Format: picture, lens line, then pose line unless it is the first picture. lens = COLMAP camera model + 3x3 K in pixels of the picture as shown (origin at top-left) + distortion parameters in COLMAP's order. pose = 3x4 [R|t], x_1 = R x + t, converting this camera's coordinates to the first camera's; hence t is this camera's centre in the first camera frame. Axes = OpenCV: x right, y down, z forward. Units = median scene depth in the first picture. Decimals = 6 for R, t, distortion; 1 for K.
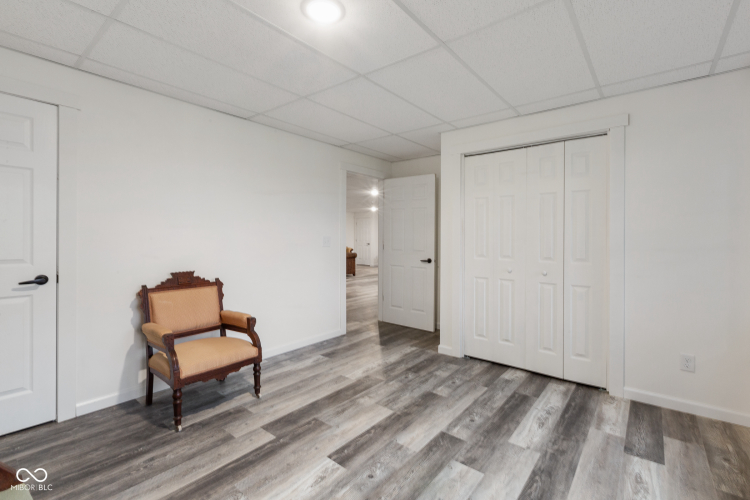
lens RADIAL K [[336.2, 0, 373.2], [0, 336.2, 239.0], [0, 0, 1]] dist [0.000136, 0.000180]
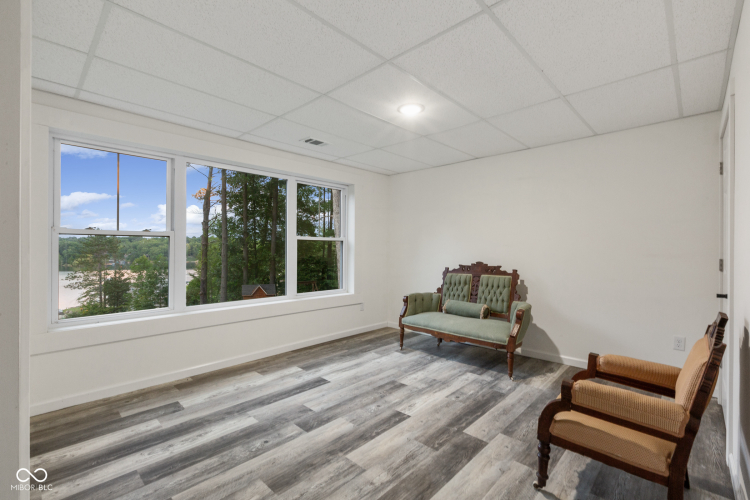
lens RADIAL K [[336.2, 0, 373.2], [0, 336.2, 239.0], [0, 0, 1]] dist [0.000136, 0.000180]
pose [[-0.997363, -0.008818, 0.072038, -0.068251], [-0.010647, 0.999629, -0.025054, -0.003333], [-0.071790, -0.025755, -0.997087, 2.021216]]
